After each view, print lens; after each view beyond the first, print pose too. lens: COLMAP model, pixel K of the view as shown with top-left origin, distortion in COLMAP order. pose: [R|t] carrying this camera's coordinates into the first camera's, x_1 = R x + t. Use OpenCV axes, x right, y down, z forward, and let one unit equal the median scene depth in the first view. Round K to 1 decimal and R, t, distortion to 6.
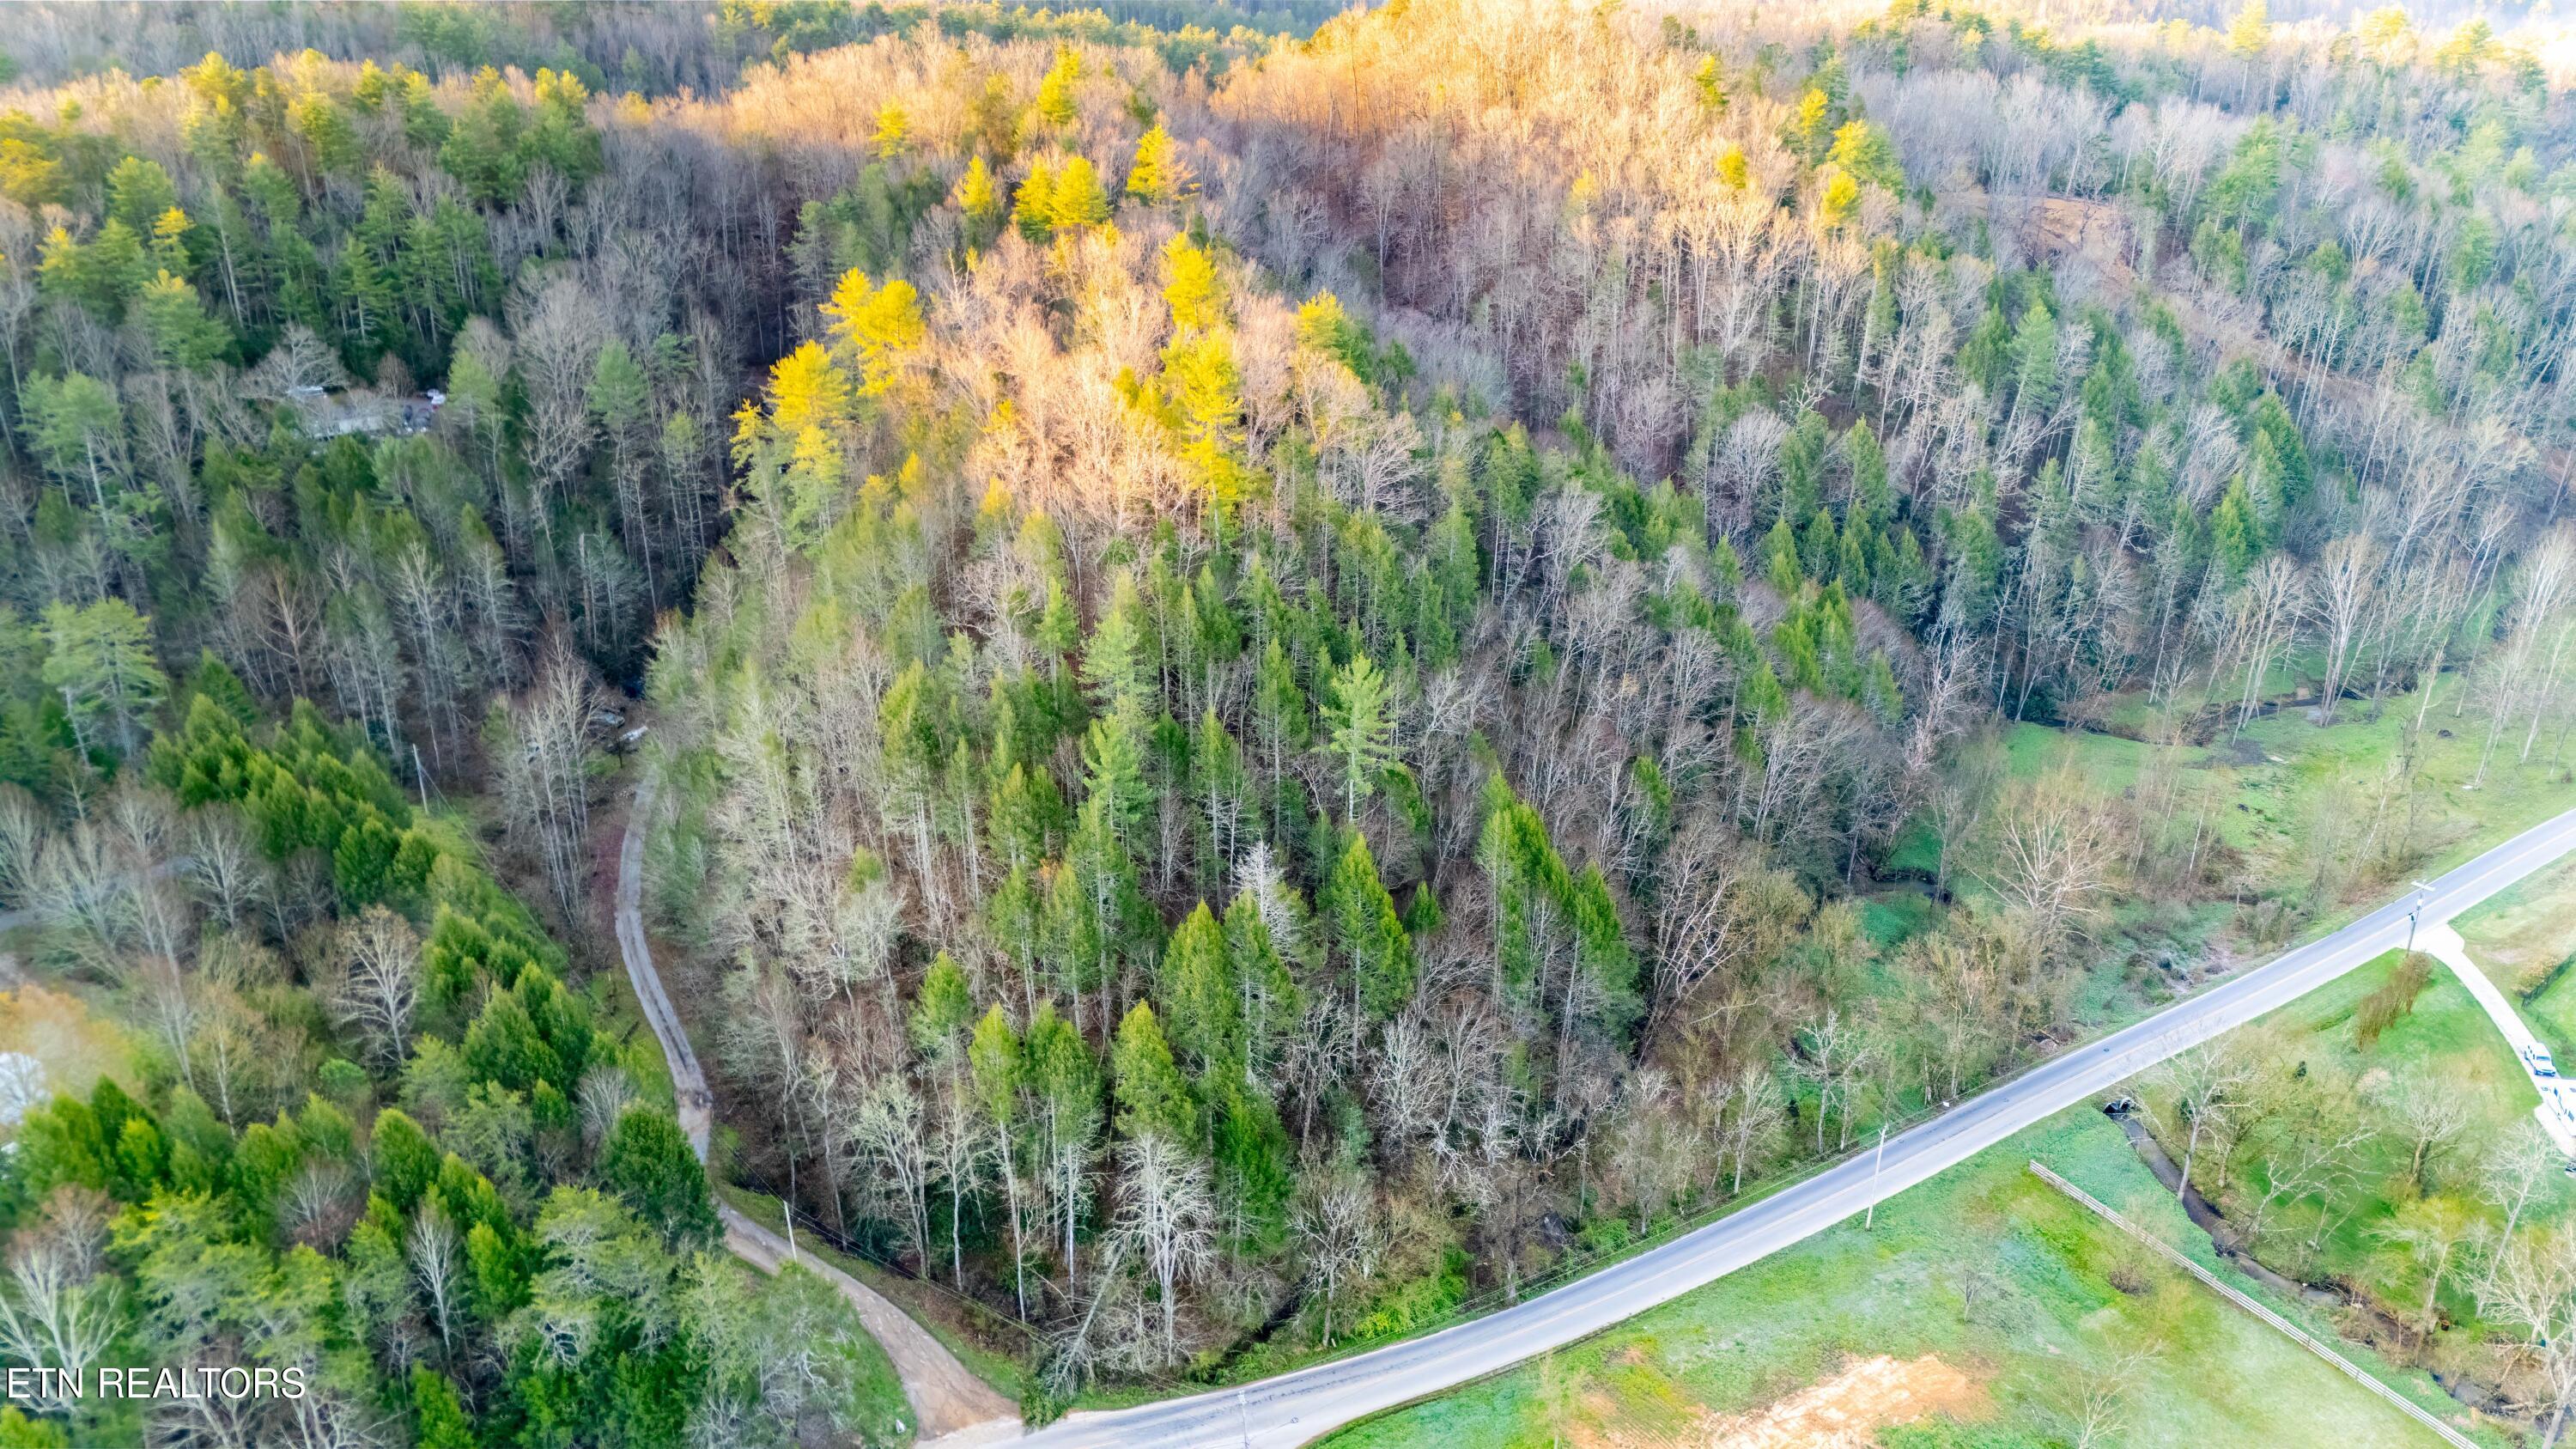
lens RADIAL K [[1891.3, 0, 1295.5], [0, 1891.3, 727.4], [0, 0, 1]] dist [0.084960, -0.081267]
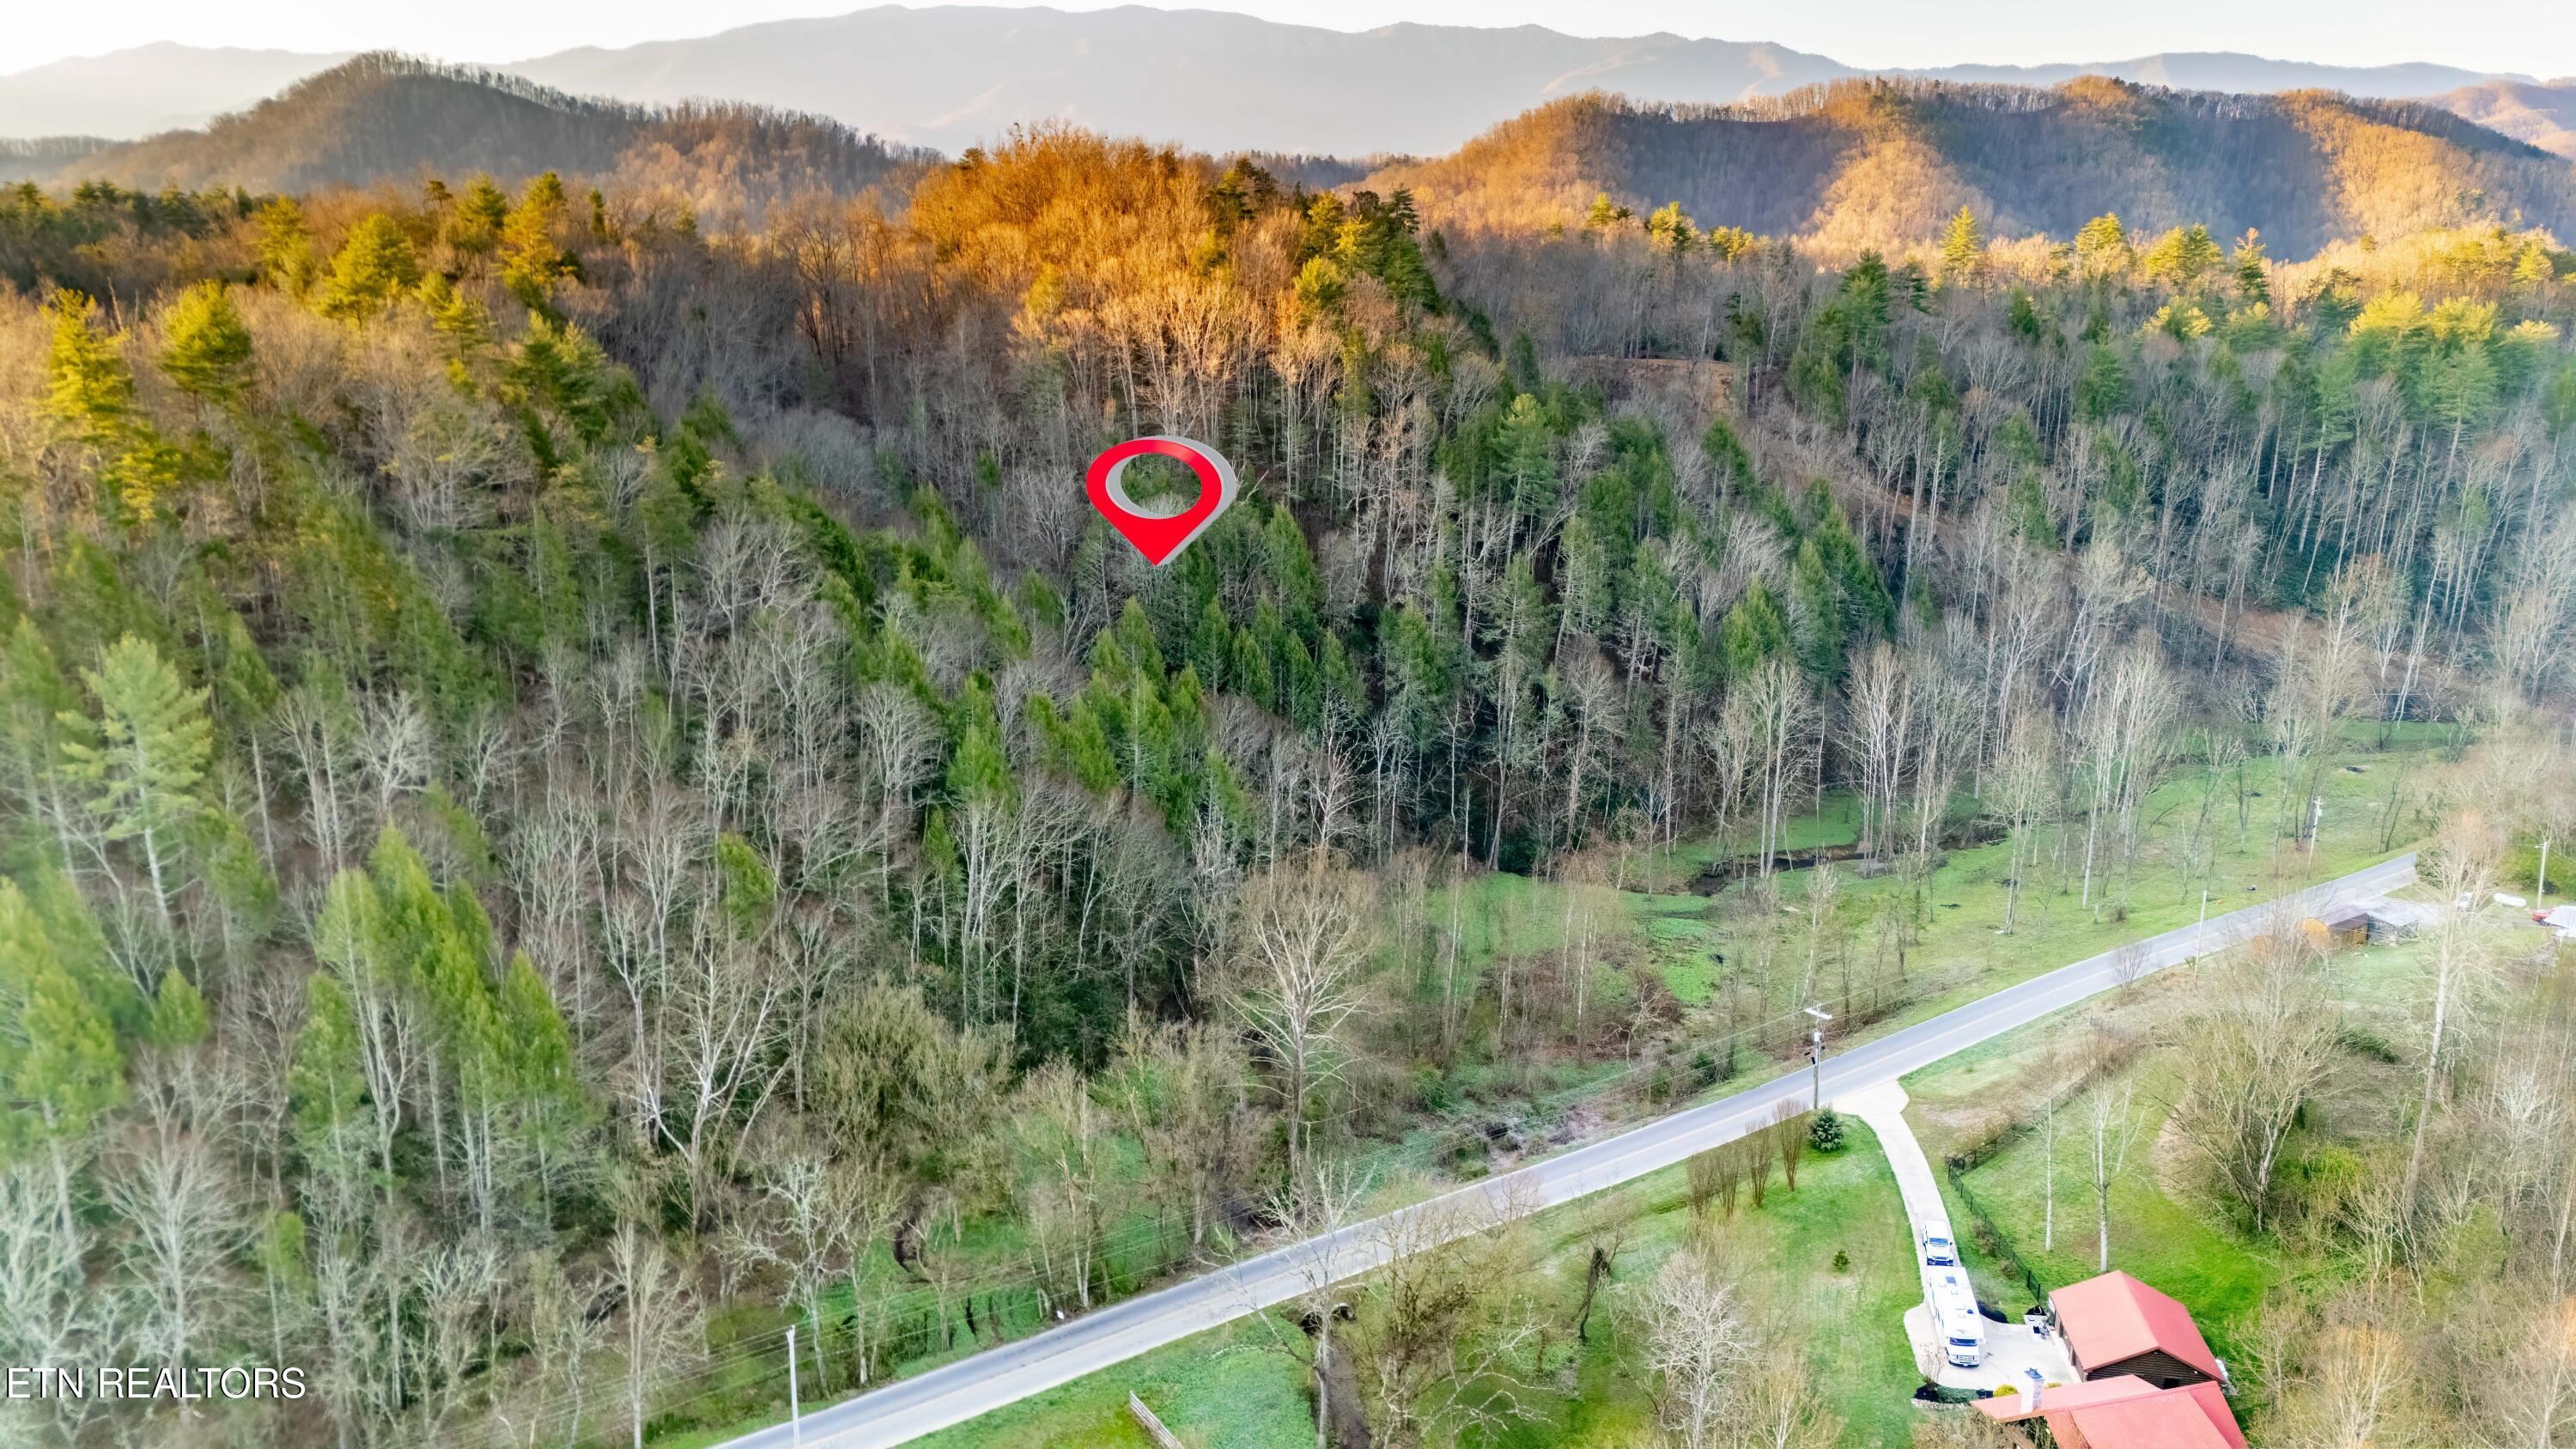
lens RADIAL K [[1901.4, 0, 1292.4], [0, 1901.4, 714.3], [0, 0, 1]] dist [0.042516, -0.003744]
pose [[0.999912, -0.003446, 0.012817, 0.289253], [0.005723, 0.983261, -0.182114, 0.078014], [-0.011975, 0.182171, 0.983194, 0.207509]]
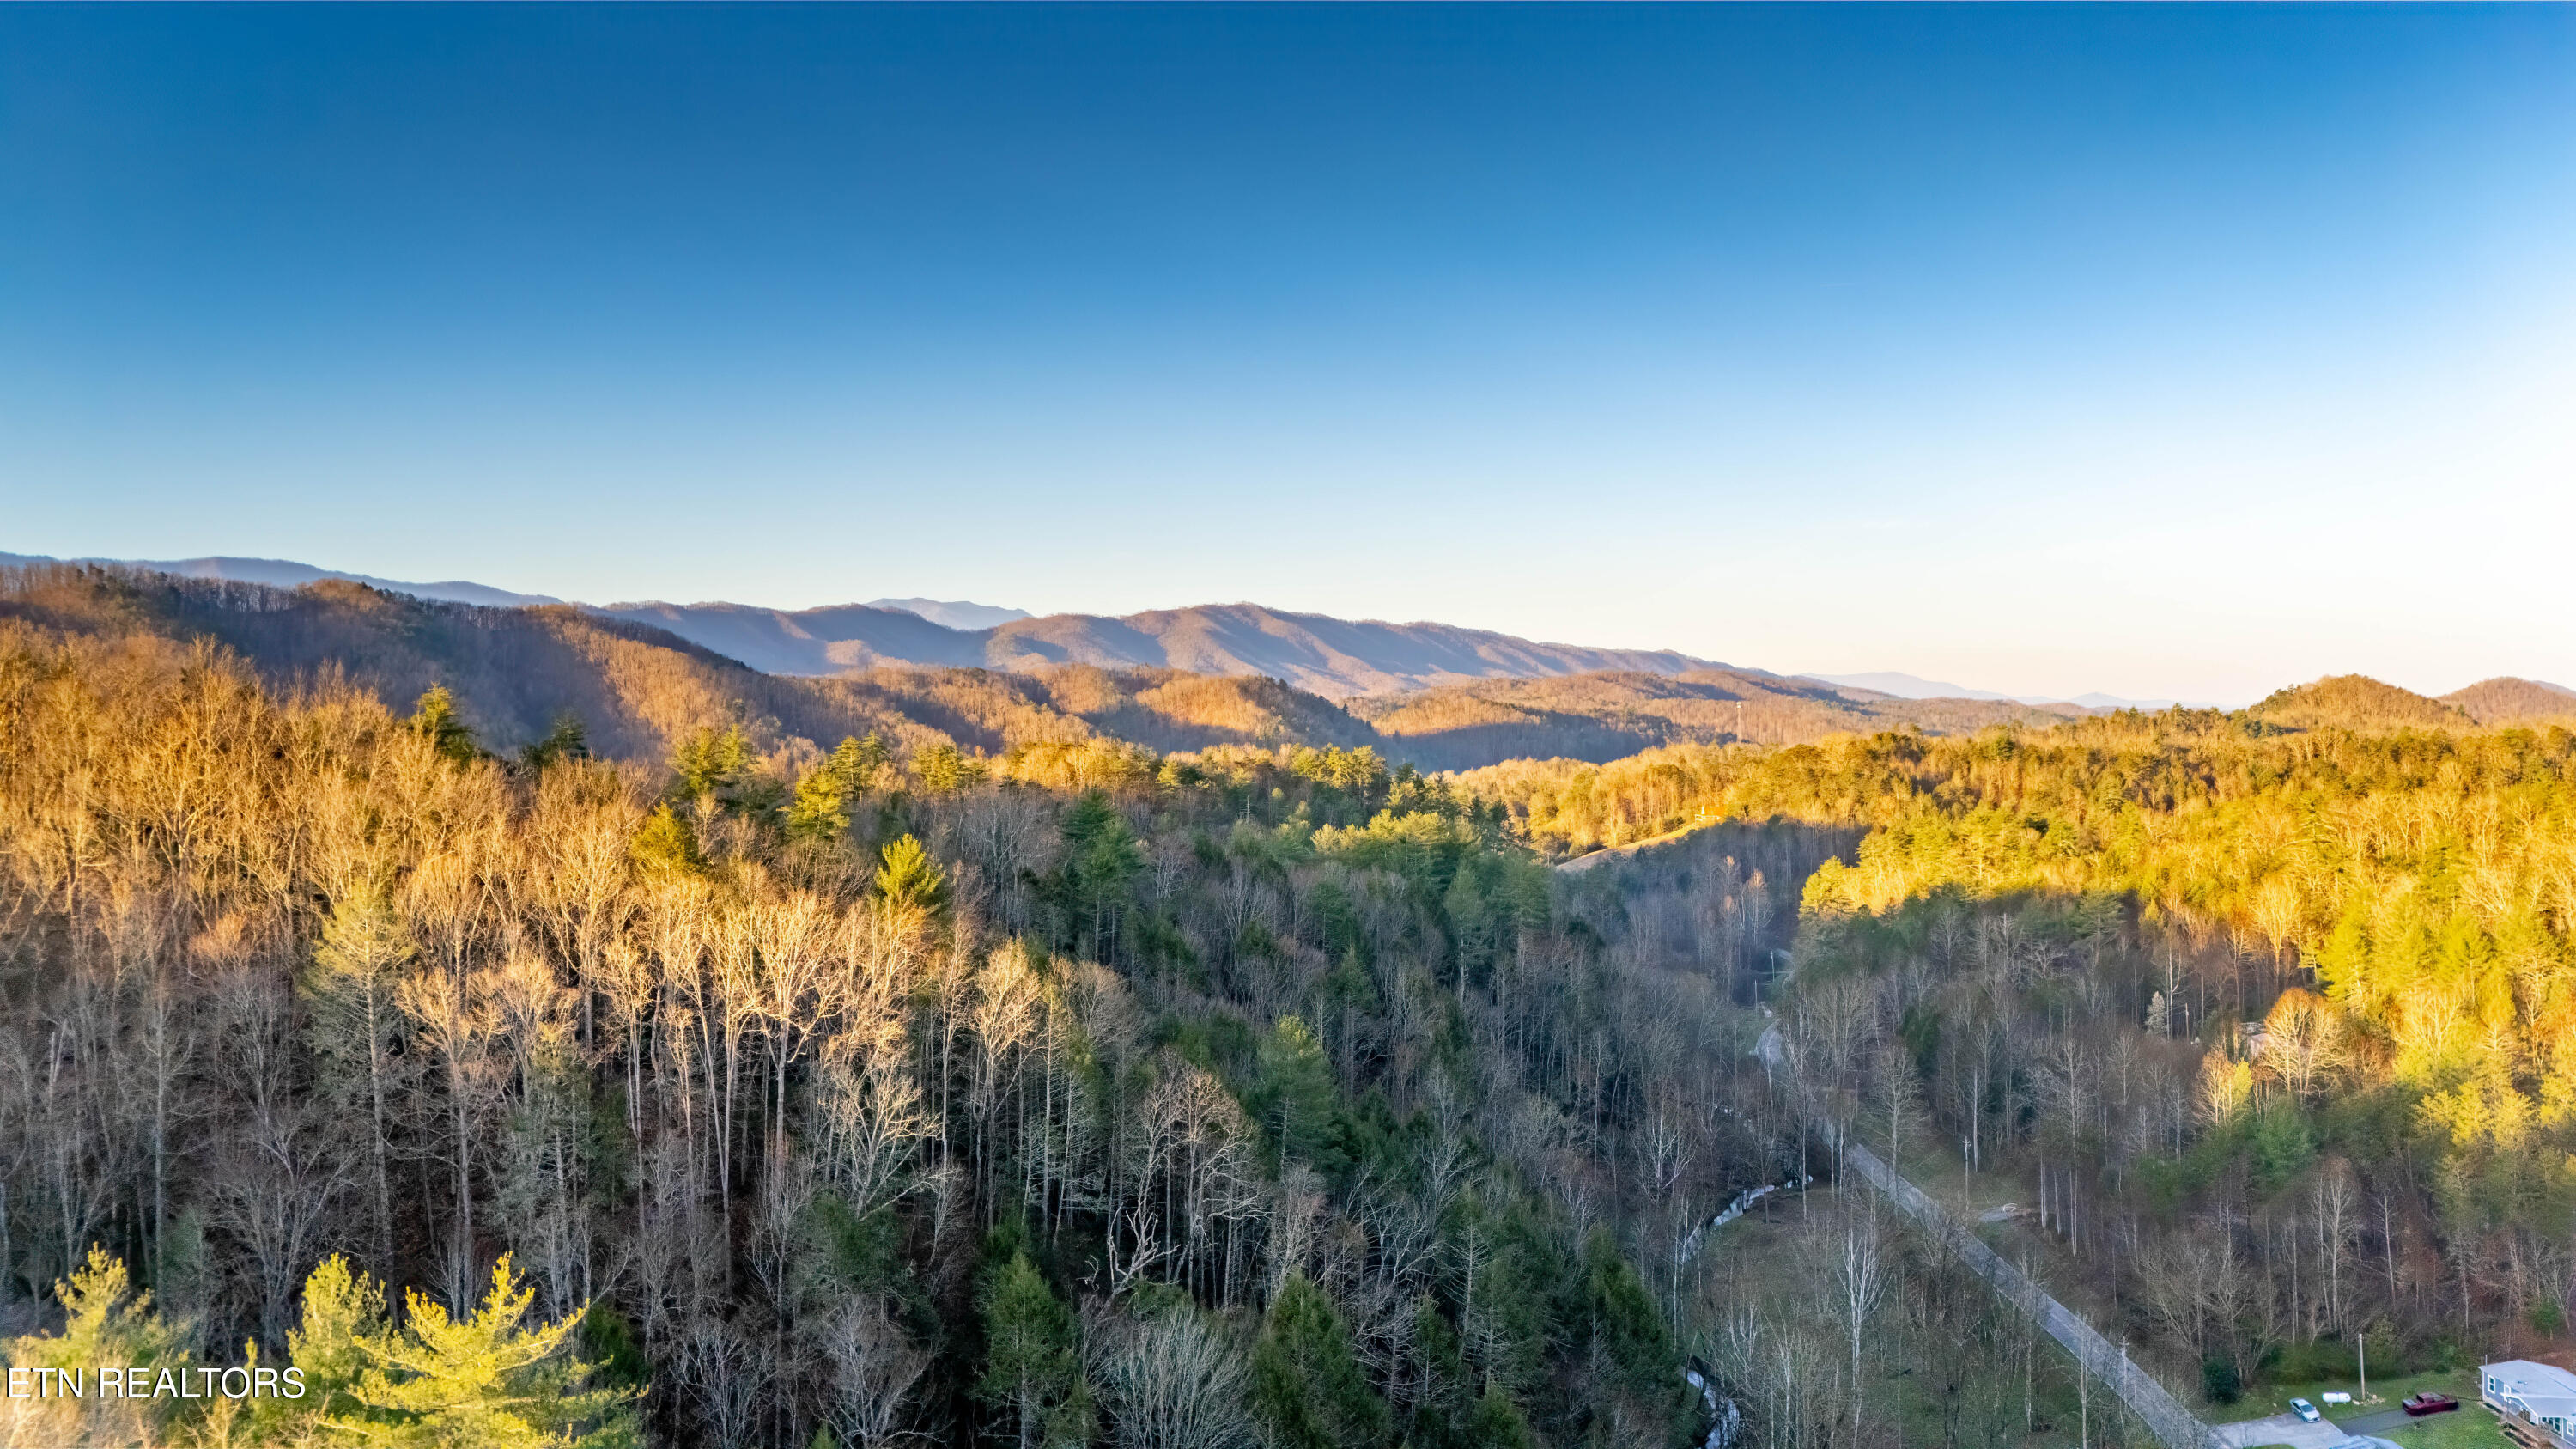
lens RADIAL K [[1891.3, 0, 1295.5], [0, 1891.3, 727.4], [0, 0, 1]] dist [0.084960, -0.081267]
pose [[0.588687, -0.008324, 0.808318, -0.079569], [0.344094, 0.907411, -0.241254, -0.166673], [-0.731469, 0.420161, 0.537046, 0.685274]]
